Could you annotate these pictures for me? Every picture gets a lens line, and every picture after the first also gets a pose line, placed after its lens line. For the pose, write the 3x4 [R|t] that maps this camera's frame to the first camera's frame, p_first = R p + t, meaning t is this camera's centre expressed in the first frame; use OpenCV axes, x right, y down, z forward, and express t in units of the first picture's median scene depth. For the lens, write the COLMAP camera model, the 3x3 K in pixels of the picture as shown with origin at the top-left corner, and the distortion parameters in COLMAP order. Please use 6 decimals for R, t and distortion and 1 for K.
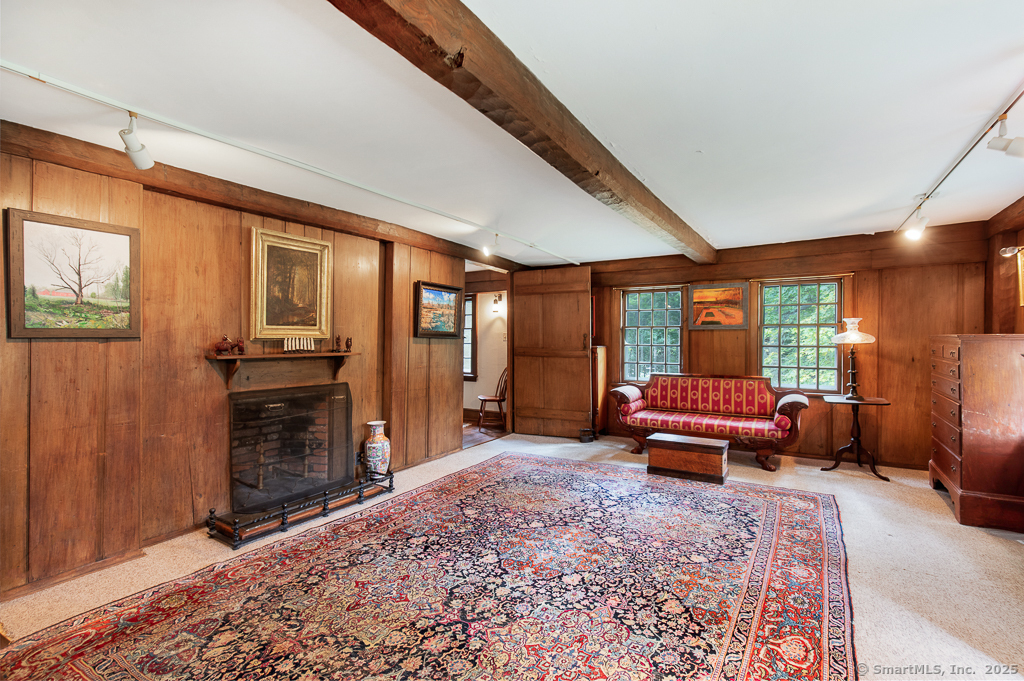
lens RADIAL K [[467.6, 0, 518.1], [0, 467.6, 335.5], [0, 0, 1]] dist [0.009828, 0.001743]
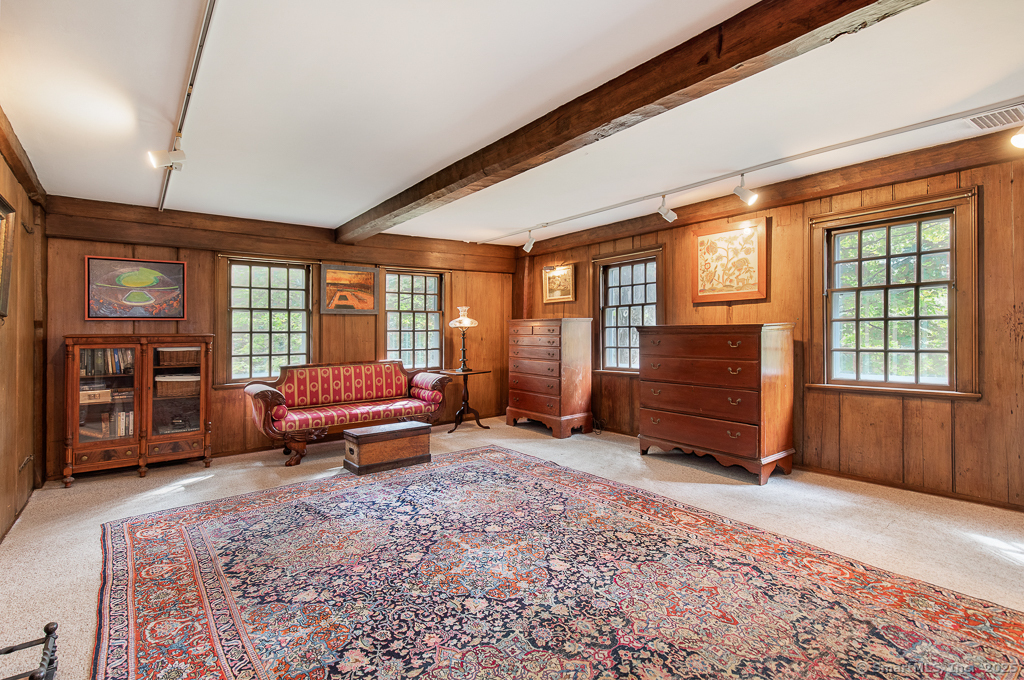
lens RADIAL K [[483.4, 0, 516.9], [0, 483.4, 336.7], [0, 0, 1]] dist [0.010644, -0.001626]
pose [[0.367508, -0.015035, 0.929899, -0.607148], [0.004243, 0.999886, 0.014489, 0.033569], [-0.930011, -0.001379, 0.367529, 0.536275]]
